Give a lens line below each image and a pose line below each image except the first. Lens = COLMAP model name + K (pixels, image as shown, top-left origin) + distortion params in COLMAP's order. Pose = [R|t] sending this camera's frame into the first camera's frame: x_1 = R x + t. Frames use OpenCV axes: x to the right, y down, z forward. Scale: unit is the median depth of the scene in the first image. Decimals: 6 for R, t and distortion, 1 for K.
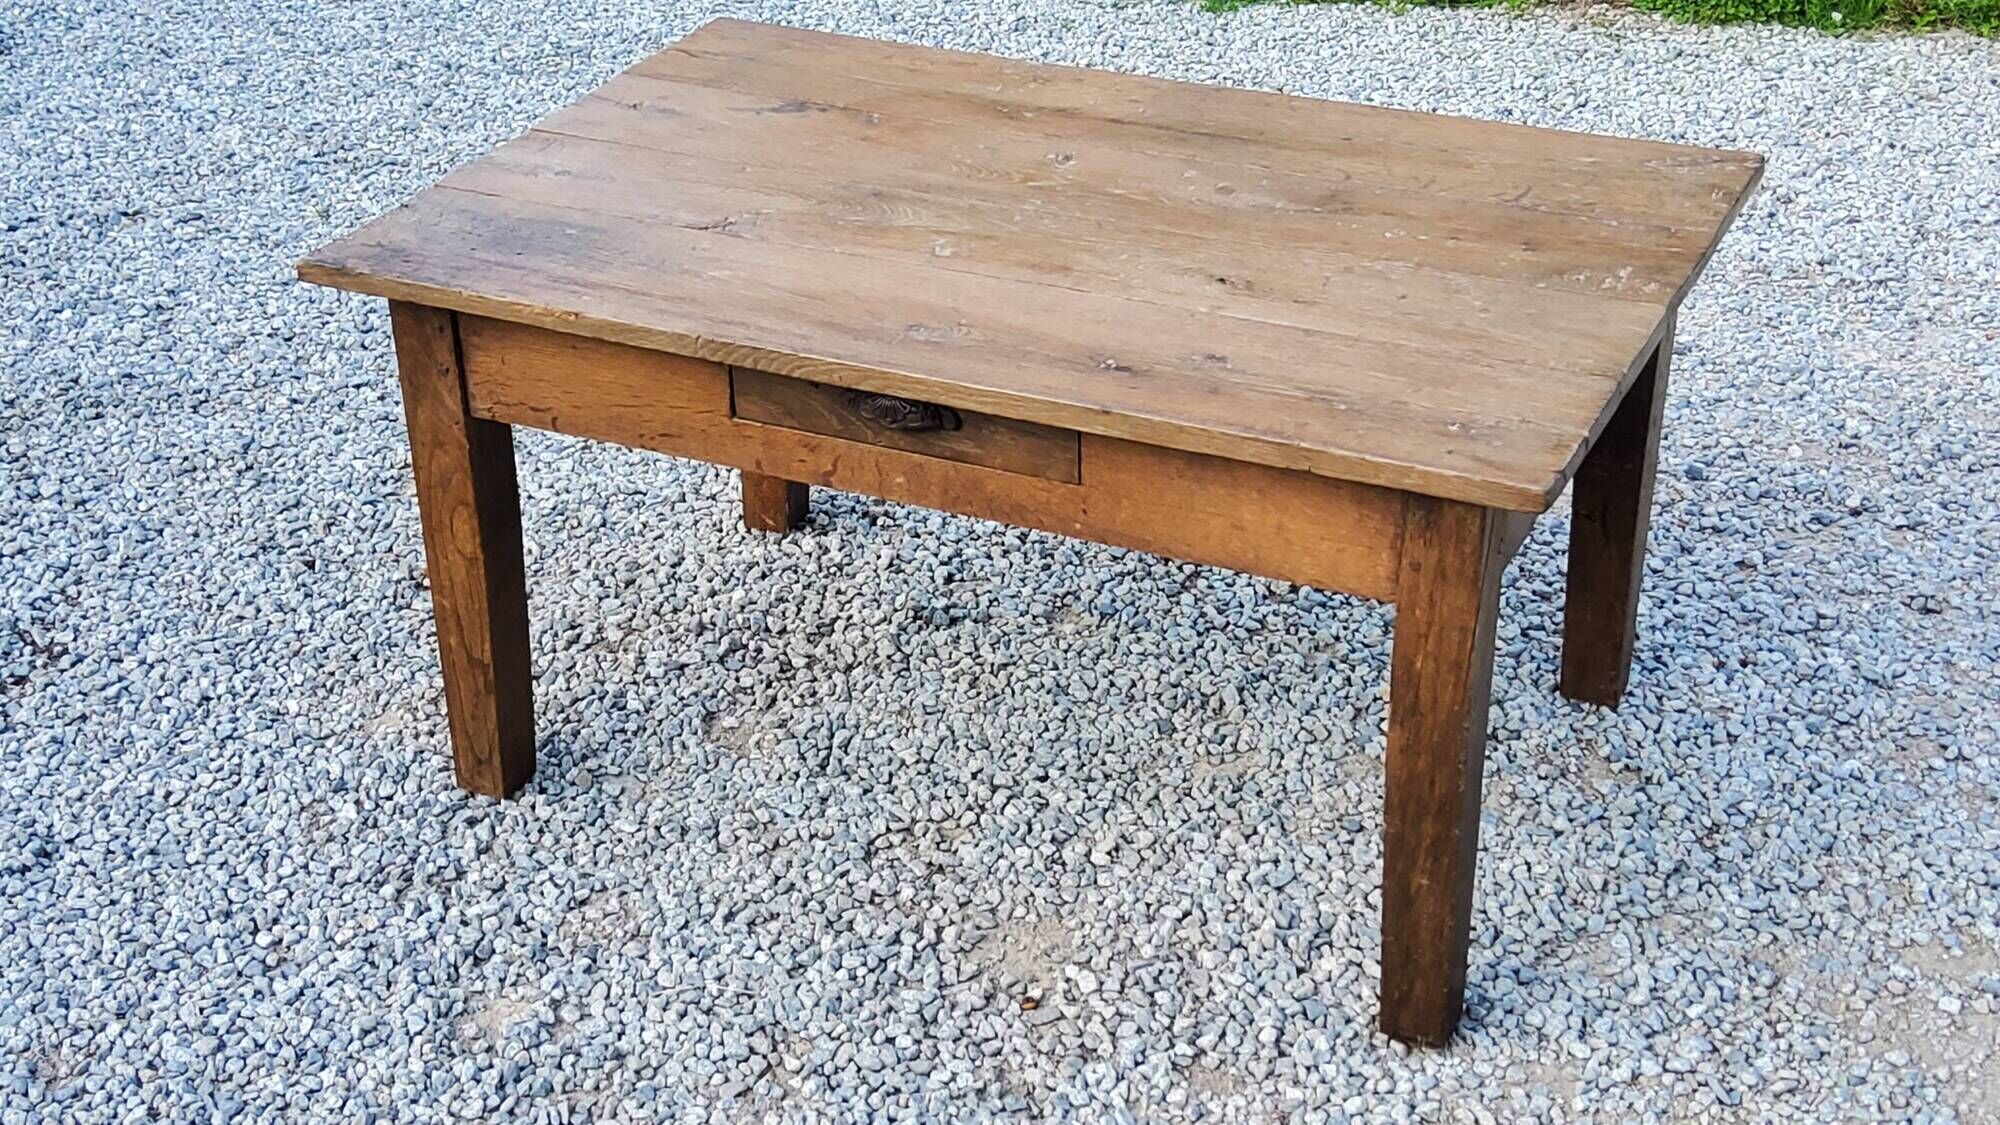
lens RADIAL K [[2975.7, 0, 983.8], [0, 2975.7, 548.3], [0, 0, 1]] dist [0.124249, 0.000000]
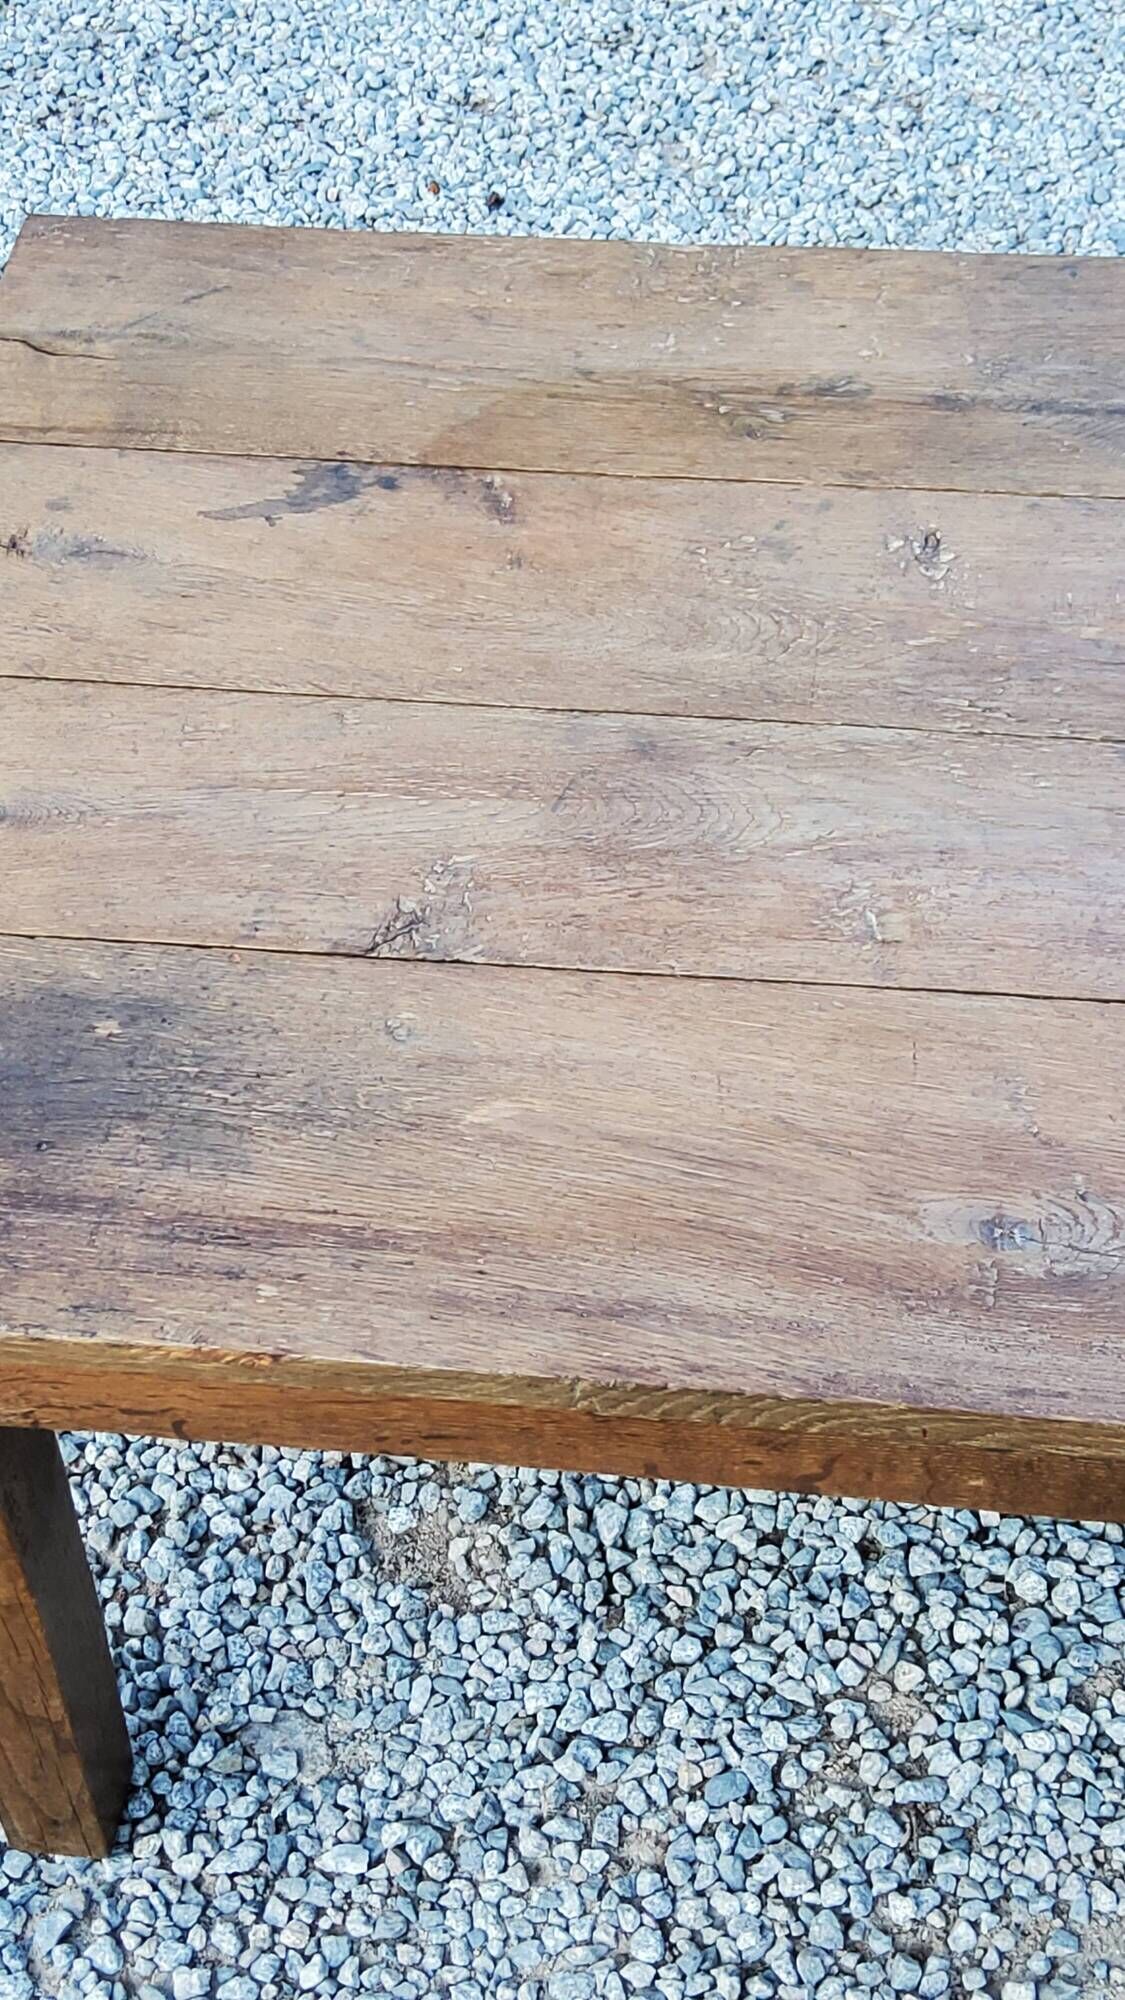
lens RADIAL K [[2975.7, 0, 569.7], [0, 2975.7, 985.5], [0, 0, 1]] dist [0.124249, 0.000000]
pose [[0.953323, -0.239500, 0.183890, -0.143418], [0.166266, 0.924723, 0.342409, -0.245196], [-0.252054, -0.295851, 0.921380, 0.511098]]
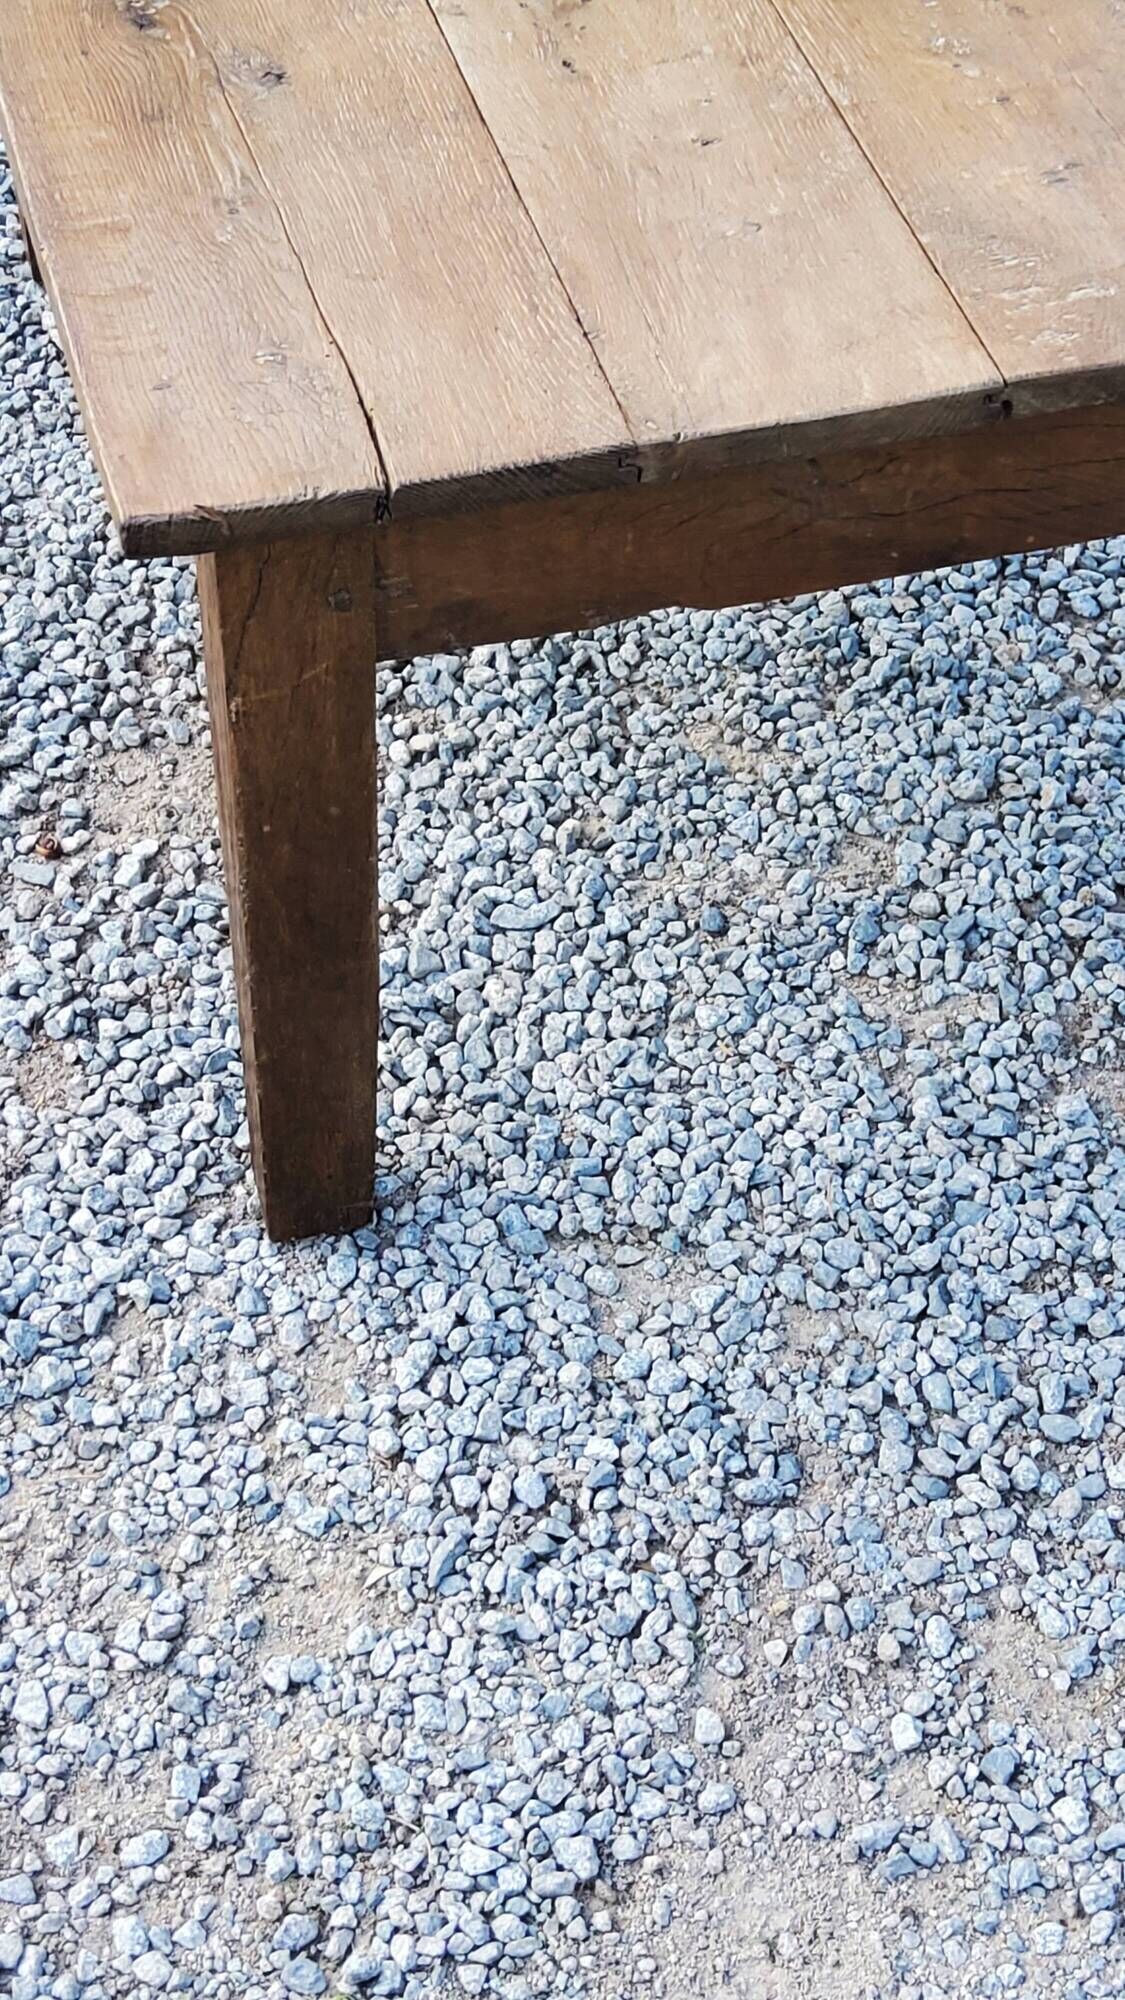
lens RADIAL K [[2975.7, 0, 602.4], [0, 2975.7, 968.3], [0, 0, 1]] dist [0.124249, 0.000000]
pose [[0.648696, 0.570464, -0.503750, 0.433056], [-0.377999, 0.816010, 0.437315, -0.170054], [0.660538, -0.093268, 0.744977, 0.496975]]
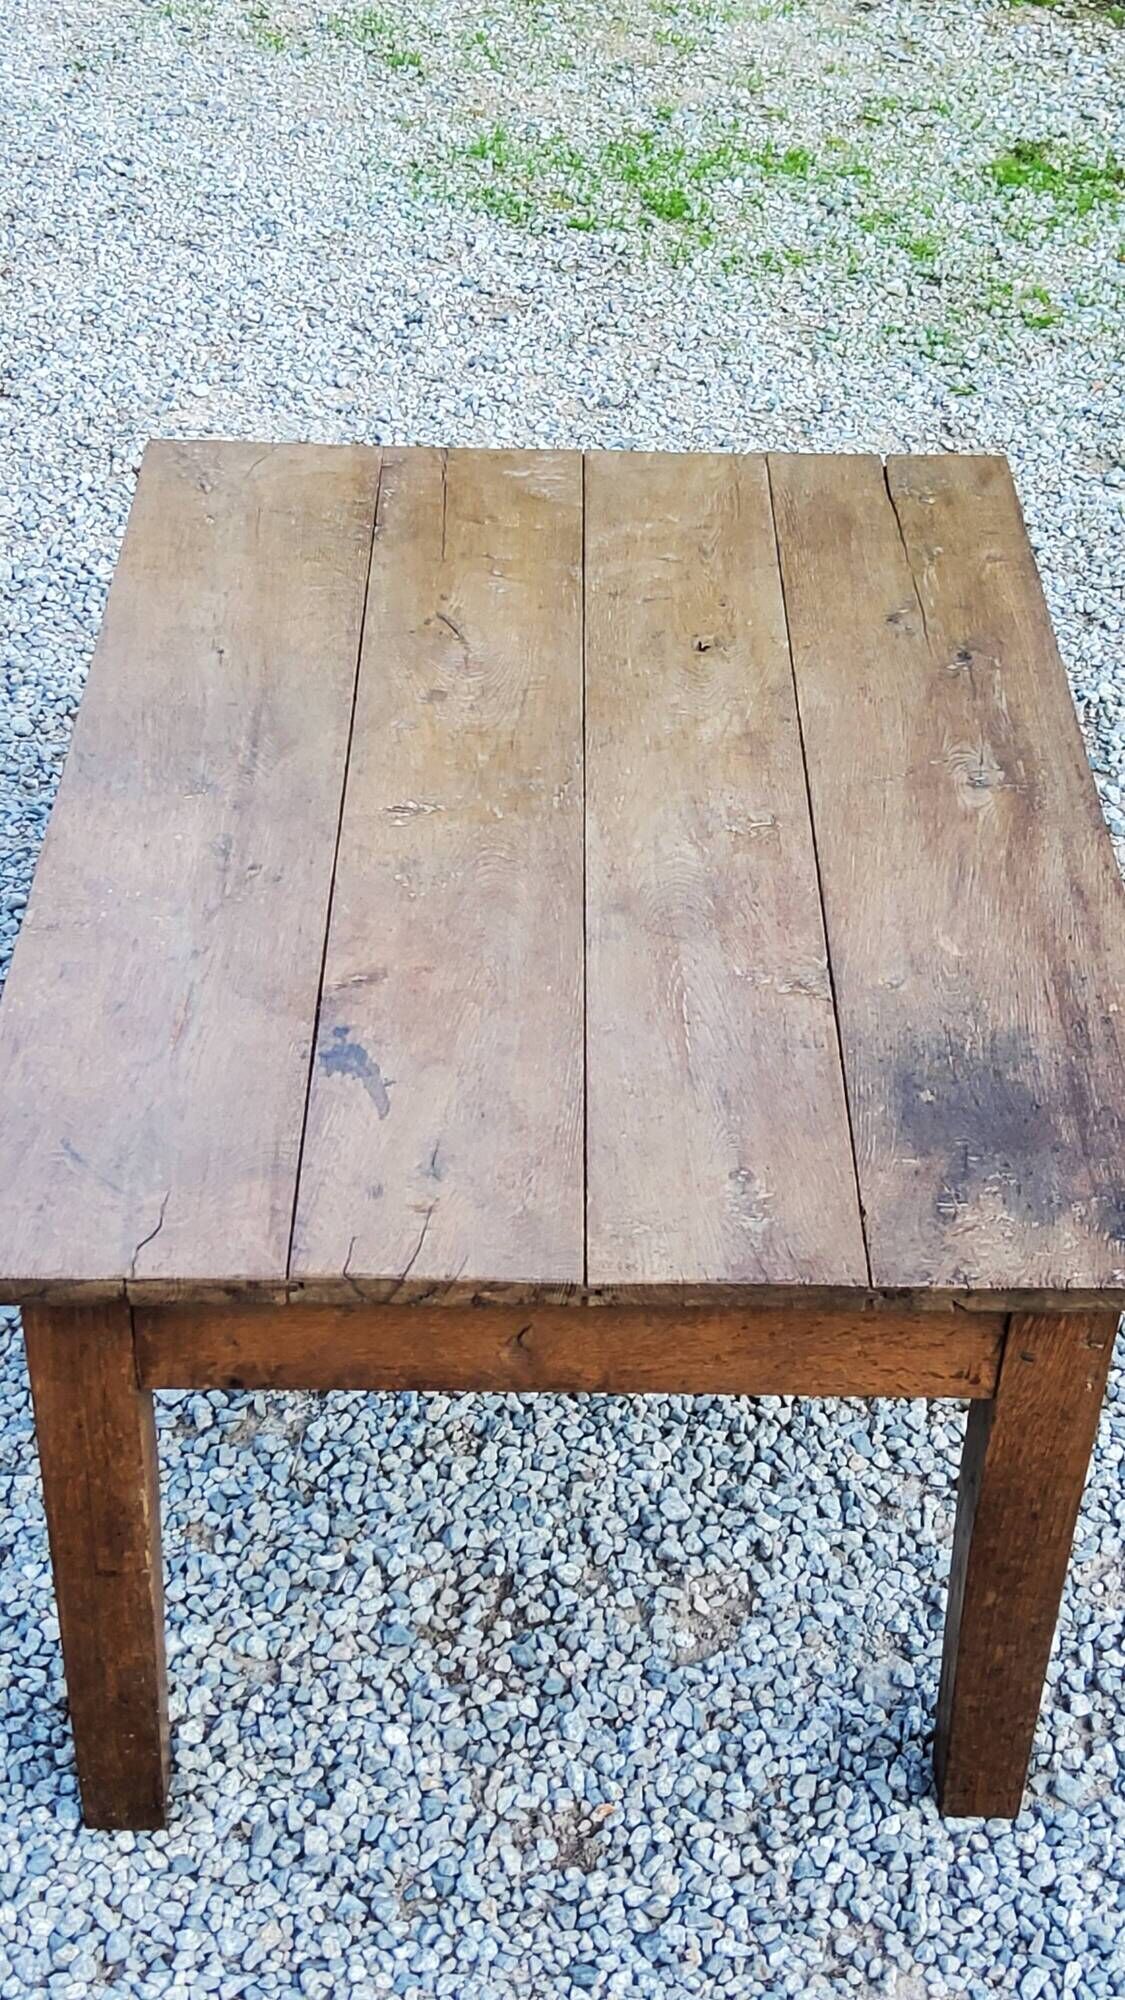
lens RADIAL K [[2975.7, 0, 568.3], [0, 2975.7, 1002.6], [0, 0, 1]] dist [0.124249, 0.000000]
pose [[-0.422012, -0.529304, 0.736032, -0.573455], [0.403325, 0.617488, 0.675306, -0.593107], [-0.811933, 0.581847, -0.047106, 1.019374]]
